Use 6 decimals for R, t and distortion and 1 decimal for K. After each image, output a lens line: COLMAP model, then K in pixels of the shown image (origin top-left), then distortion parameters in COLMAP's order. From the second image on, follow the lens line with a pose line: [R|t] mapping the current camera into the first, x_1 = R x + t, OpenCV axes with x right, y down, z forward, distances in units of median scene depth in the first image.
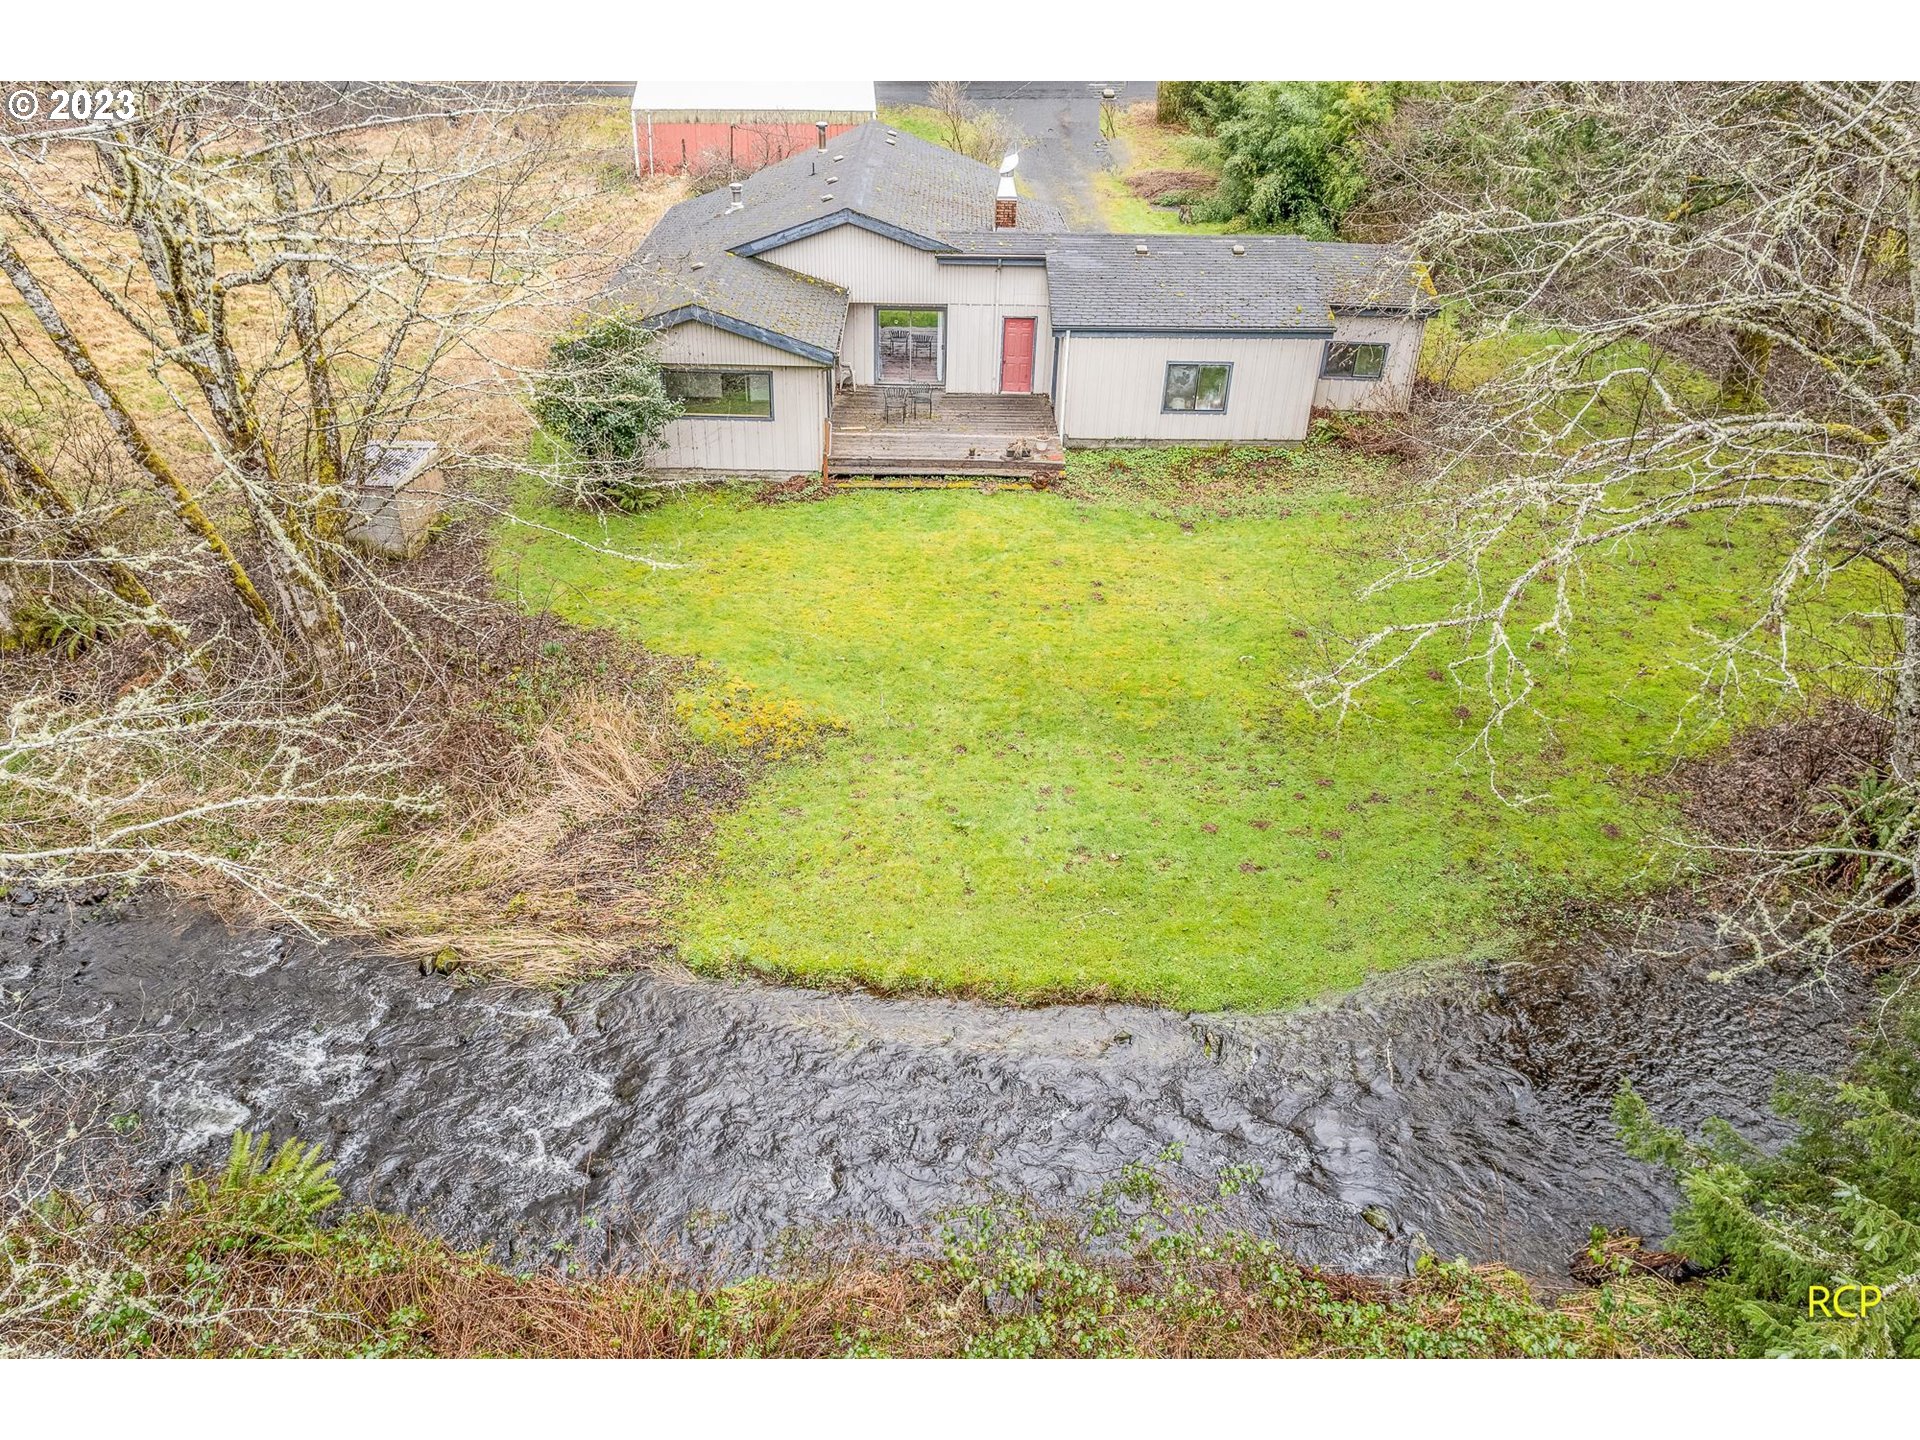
lens RADIAL K [[1191.1, 0, 960.0], [0, 1191.1, 720.0], [0, 0, 1]] dist [-0.067178, 0.072757]
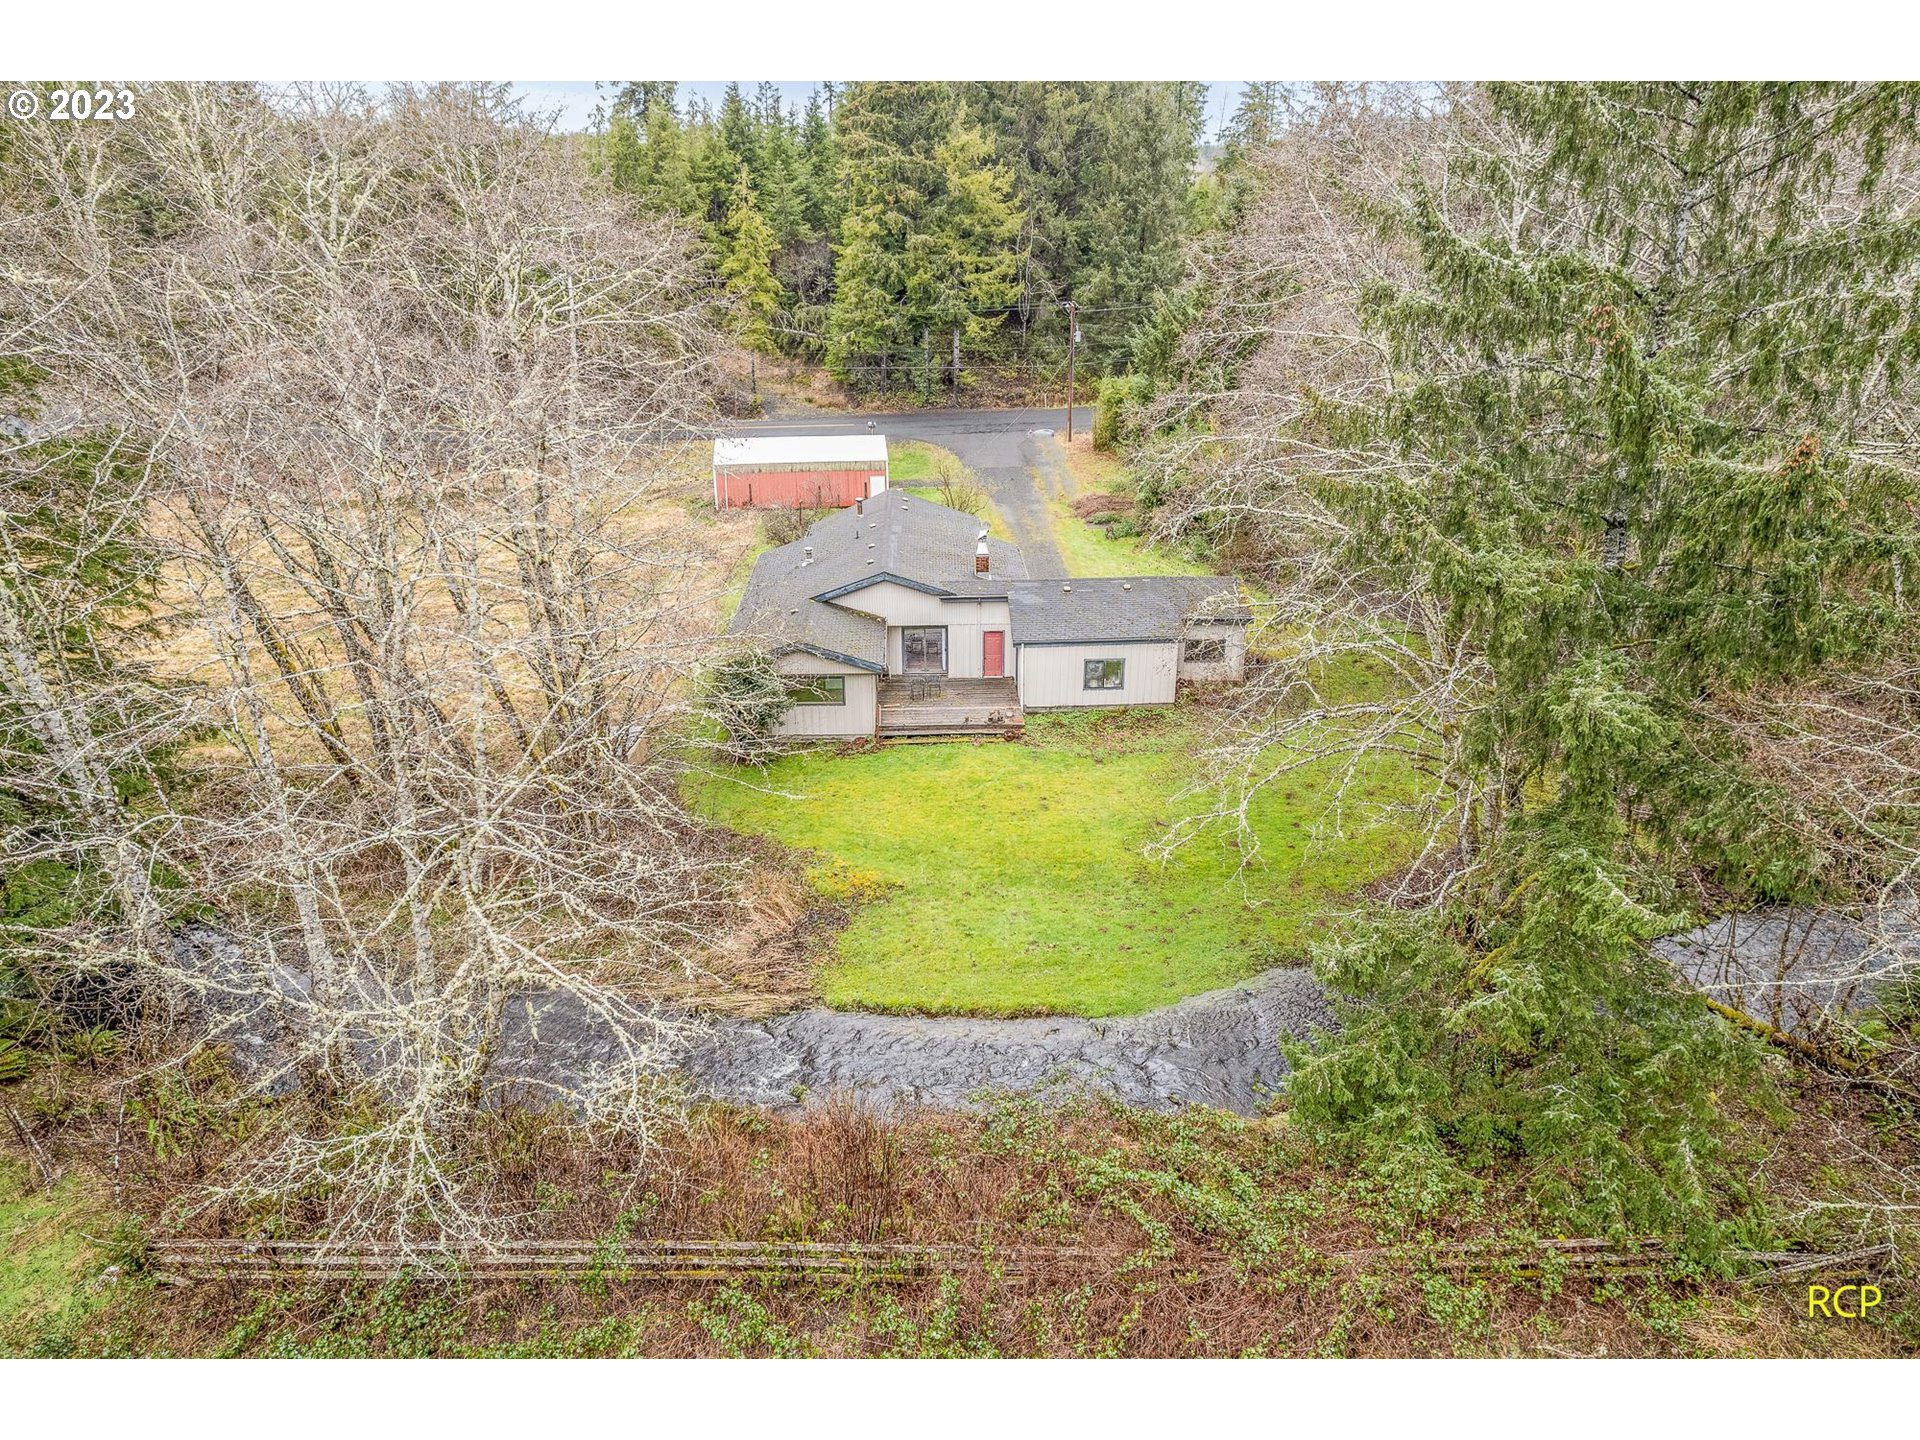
lens RADIAL K [[929.2, 0, 960.0], [0, 929.2, 720.0], [0, 0, 1]] dist [-0.000248, 0.000108]
pose [[0.999379, -0.035132, 0.002696, -0.002813], [0.034984, 0.980230, -0.194744, 0.022901], [0.004199, 0.194718, 0.980850, -0.248562]]
